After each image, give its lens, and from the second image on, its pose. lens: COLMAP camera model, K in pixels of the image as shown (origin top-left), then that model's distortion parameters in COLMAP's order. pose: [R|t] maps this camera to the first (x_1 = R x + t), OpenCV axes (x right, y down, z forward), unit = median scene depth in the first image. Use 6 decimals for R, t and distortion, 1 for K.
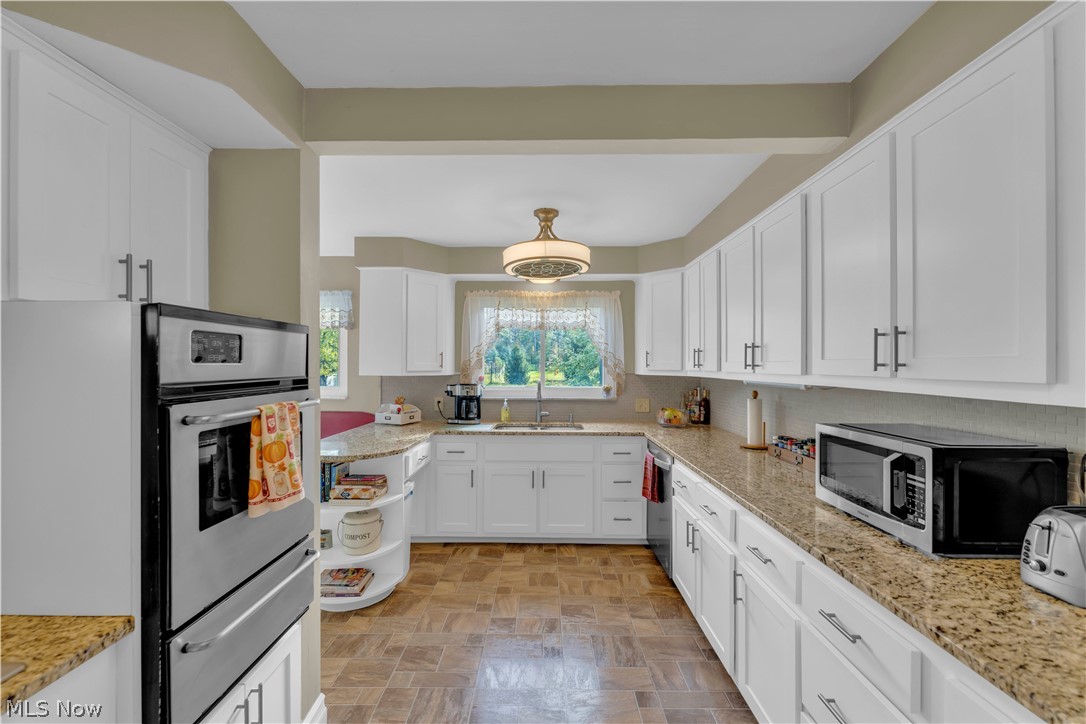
lens RADIAL K [[444.8, 0, 543.4], [0, 444.8, 366.6], [0, 0, 1]] dist [-0.000764, -0.000281]
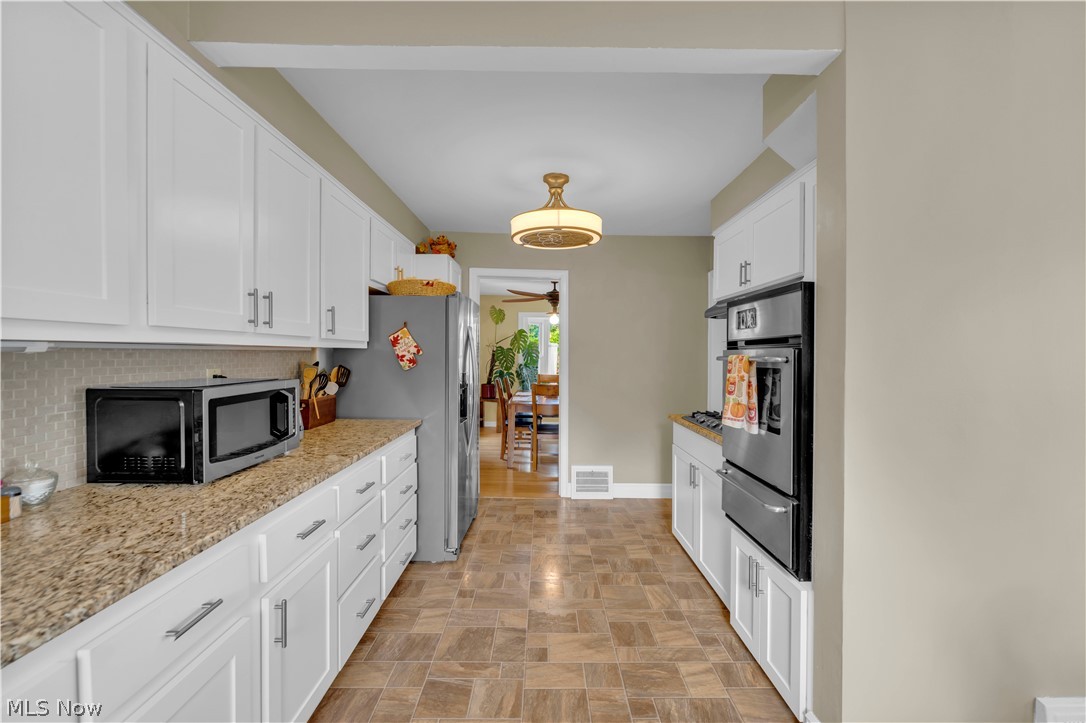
lens RADIAL K [[444.8, 0, 549.6], [0, 444.8, 358.2], [0, 0, 1]] dist [-0.000764, -0.000281]
pose [[-0.999853, -0.004737, -0.016485, 0.011052], [-0.005008, 0.999852, 0.016435, 0.036369], [0.016405, 0.016515, -0.999729, 1.158013]]
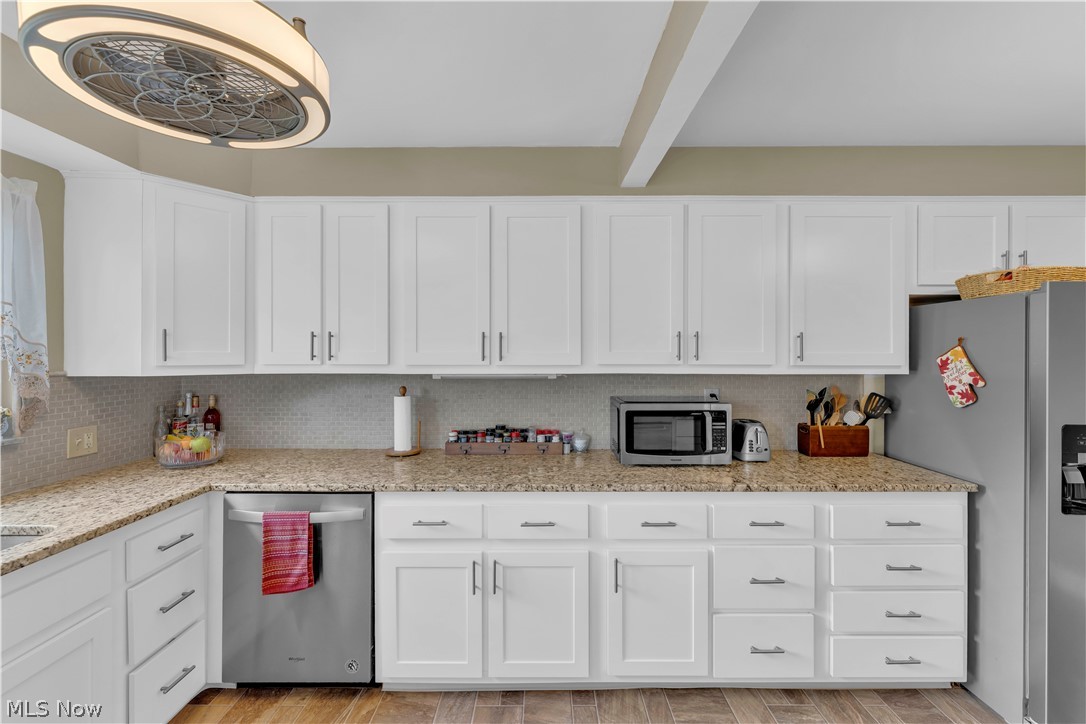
lens RADIAL K [[444.8, 0, 548.1], [0, 444.8, 352.6], [0, 0, 1]] dist [-0.000764, -0.000281]
pose [[-0.003428, 0.001993, 0.999992, -0.393121], [0.003440, 0.999992, -0.001982, -0.007398], [-0.999988, 0.003433, -0.003435, 0.780695]]
